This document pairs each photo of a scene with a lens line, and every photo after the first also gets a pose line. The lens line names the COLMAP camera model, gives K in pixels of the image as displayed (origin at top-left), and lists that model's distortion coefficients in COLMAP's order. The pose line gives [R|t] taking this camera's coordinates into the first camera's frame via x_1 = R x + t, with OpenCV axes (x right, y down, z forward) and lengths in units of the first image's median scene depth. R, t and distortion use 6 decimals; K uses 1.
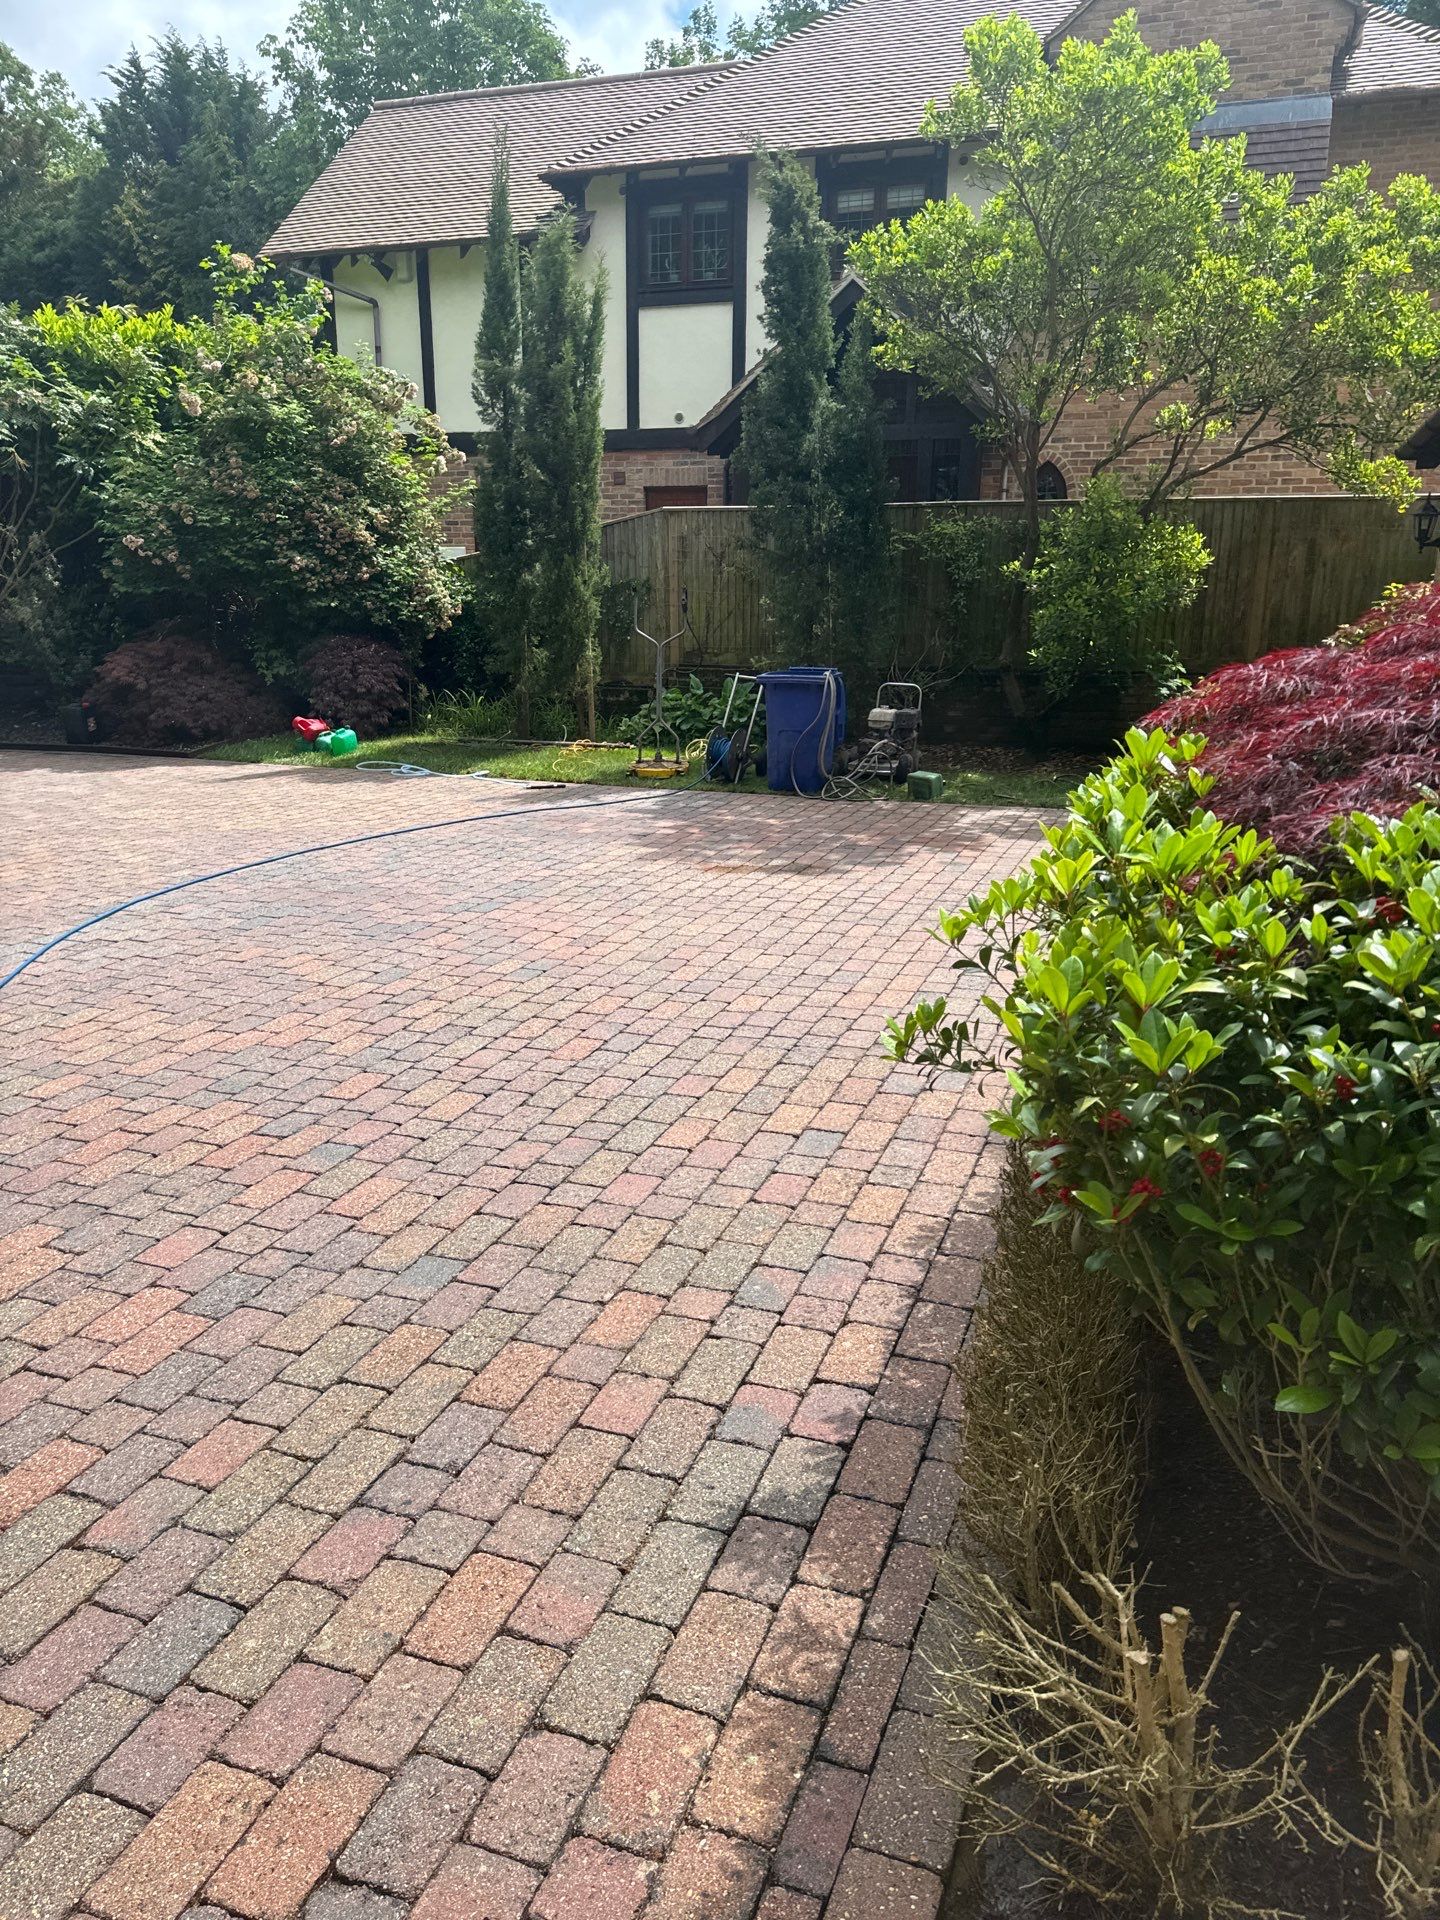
lens RADIAL K [[1311.8, 0, 744.9], [0, 1311.8, 1005.3], [0, 0, 1]] dist [-0.023920, -0.000446]
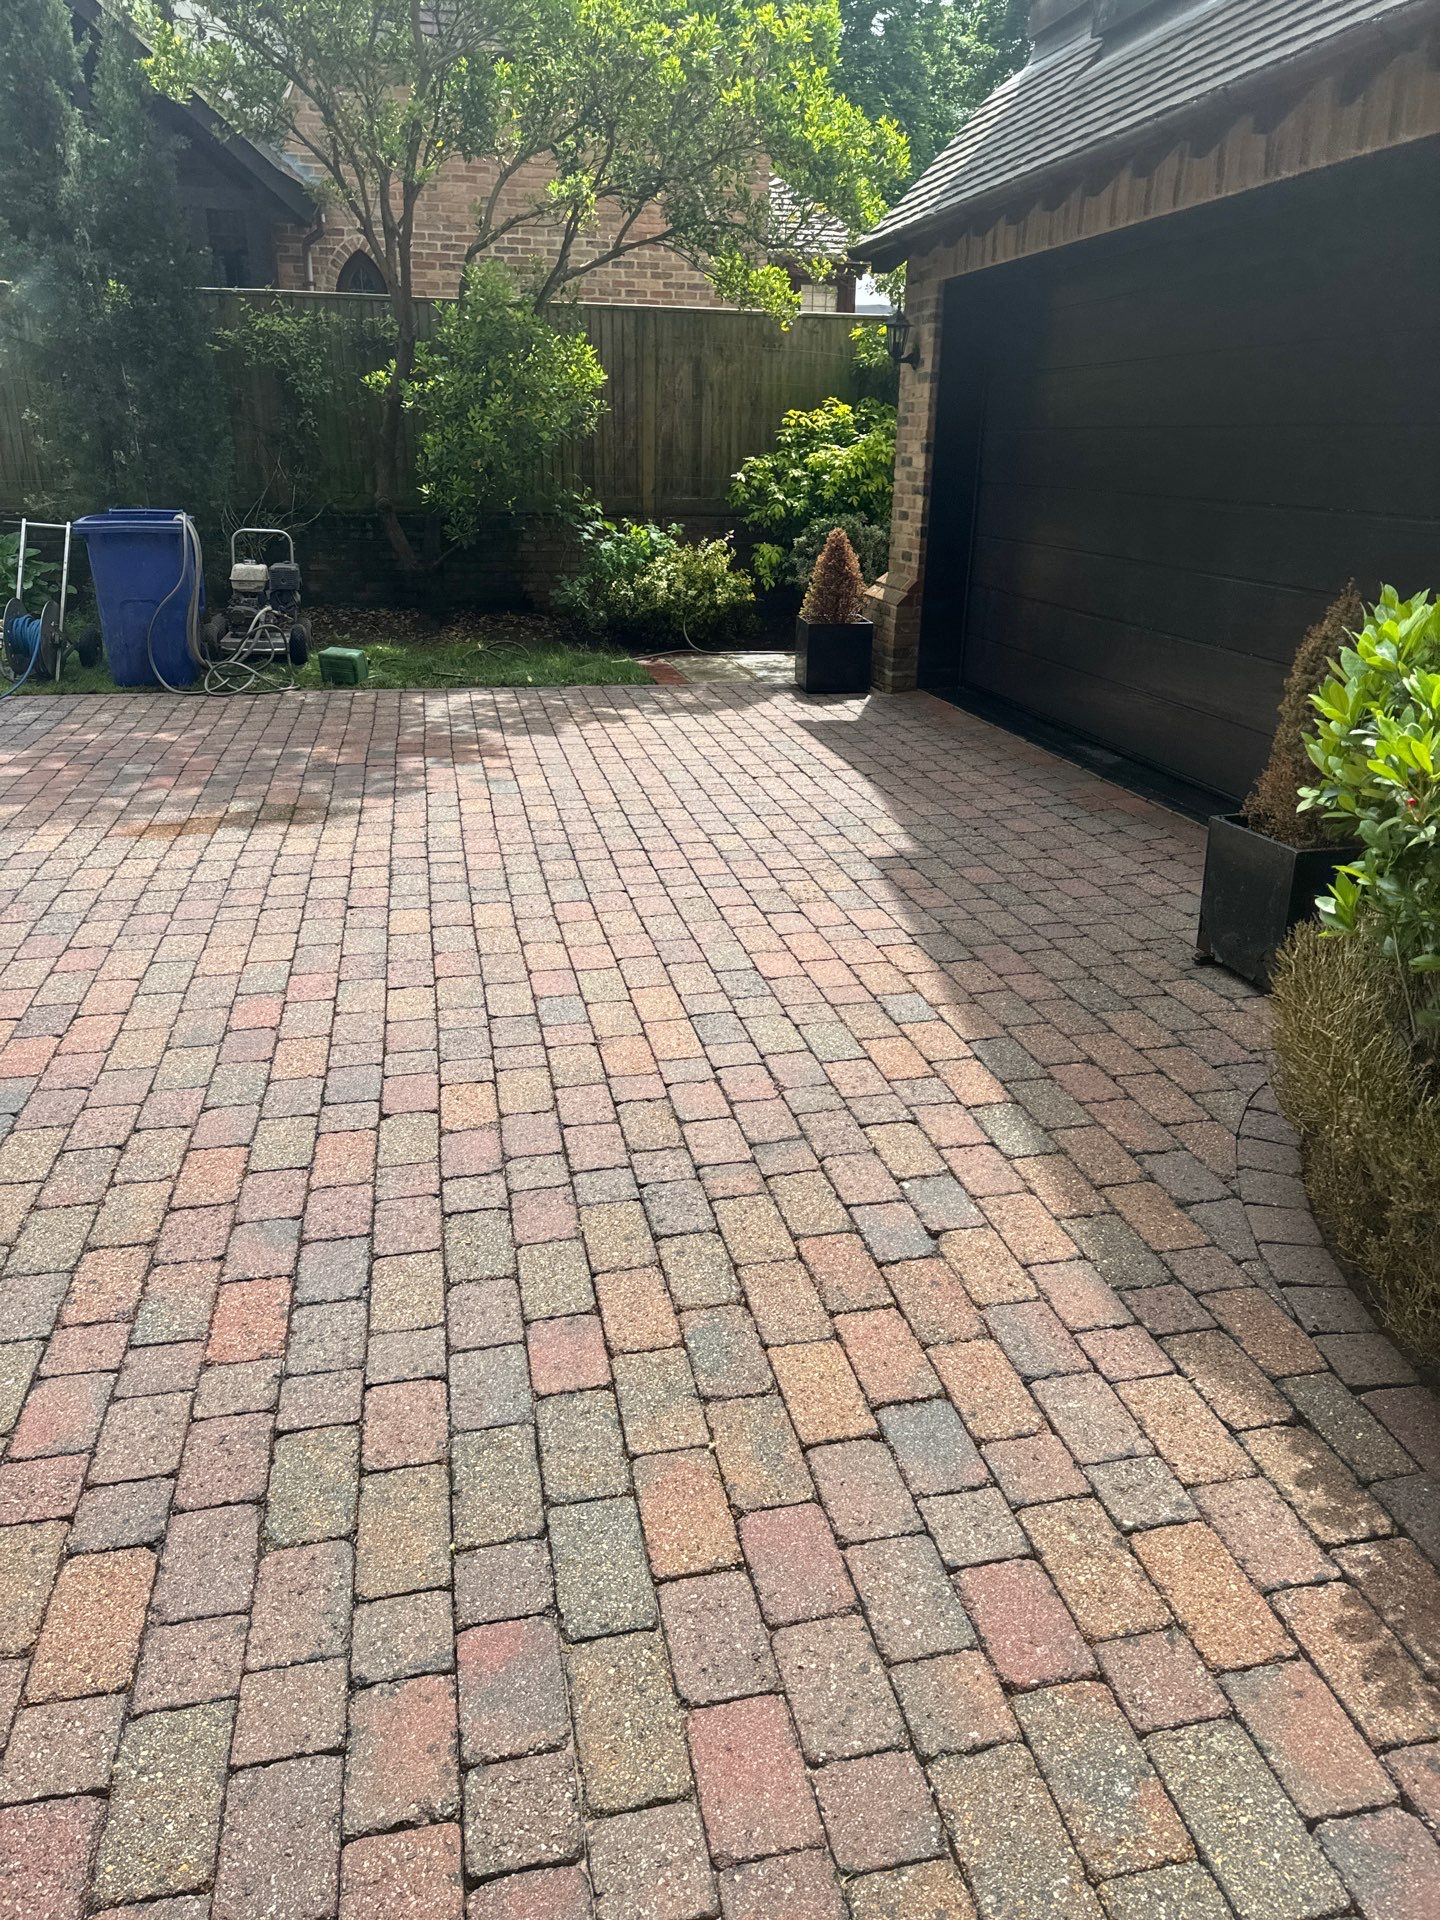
lens RADIAL K [[1311.8, 0, 744.9], [0, 1311.8, 1005.3], [0, 0, 1]] dist [-0.023920, -0.000446]
pose [[0.849886, -0.191552, 0.490920, -0.072998], [0.136915, 0.979868, 0.145304, -0.047960], [-0.508870, -0.056278, 0.859002, 0.194260]]
